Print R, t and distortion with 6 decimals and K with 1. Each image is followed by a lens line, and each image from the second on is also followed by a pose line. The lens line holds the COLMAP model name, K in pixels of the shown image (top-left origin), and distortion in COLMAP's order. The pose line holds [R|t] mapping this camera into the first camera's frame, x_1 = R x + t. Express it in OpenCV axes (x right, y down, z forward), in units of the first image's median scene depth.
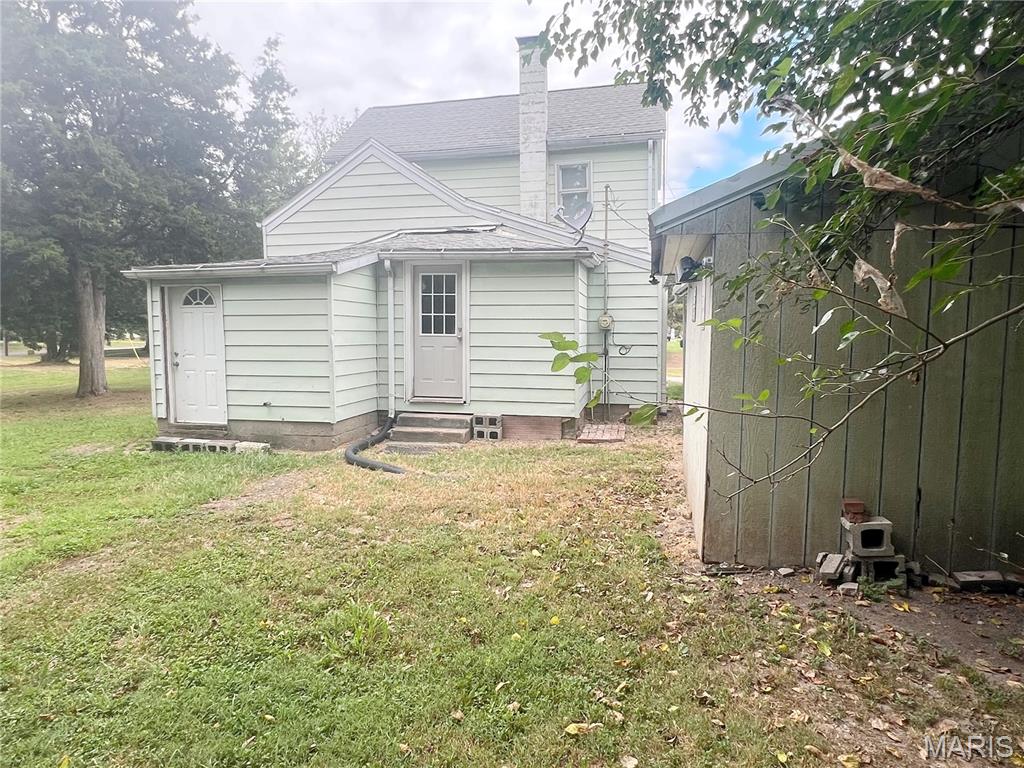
lens RADIAL K [[644.3, 0, 512.3], [0, 644.3, 389.1], [0, 0, 1]] dist [-0.003659, -0.000205]
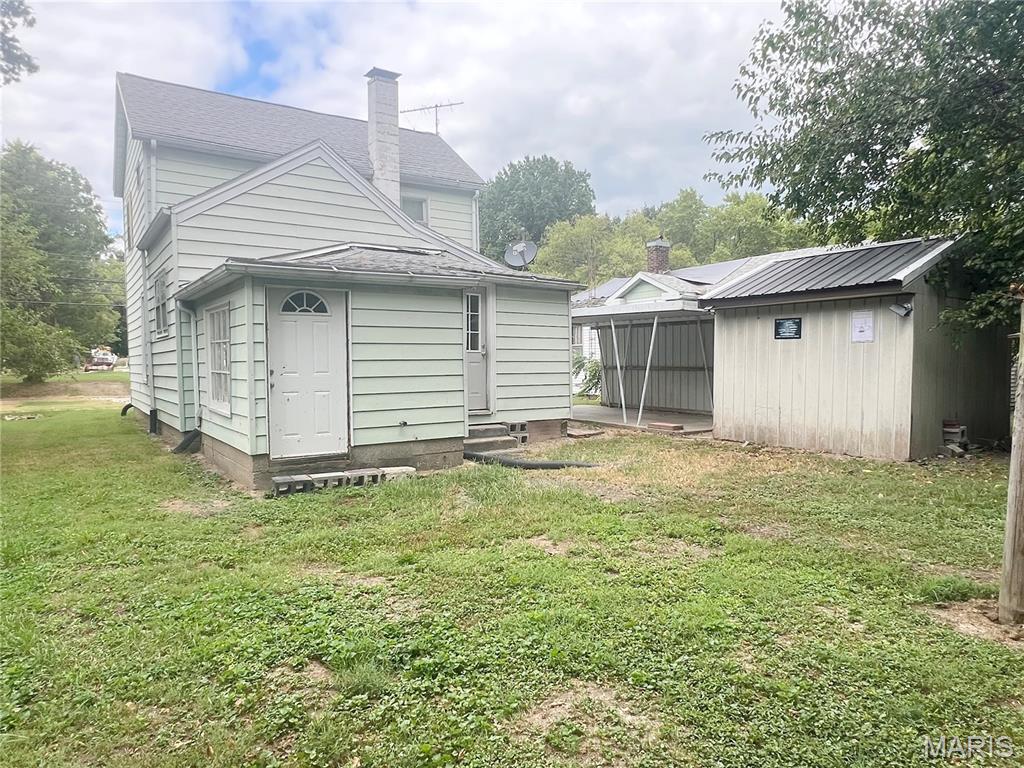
lens RADIAL K [[644.3, 0, 510.1], [0, 644.3, 384.3], [0, 0, 1]] dist [-0.003659, -0.000205]
pose [[0.687114, -0.032467, 0.725824, -0.894575], [0.070915, 0.997228, -0.022526, -0.001014], [-0.723081, 0.066949, 0.687512, 0.242383]]
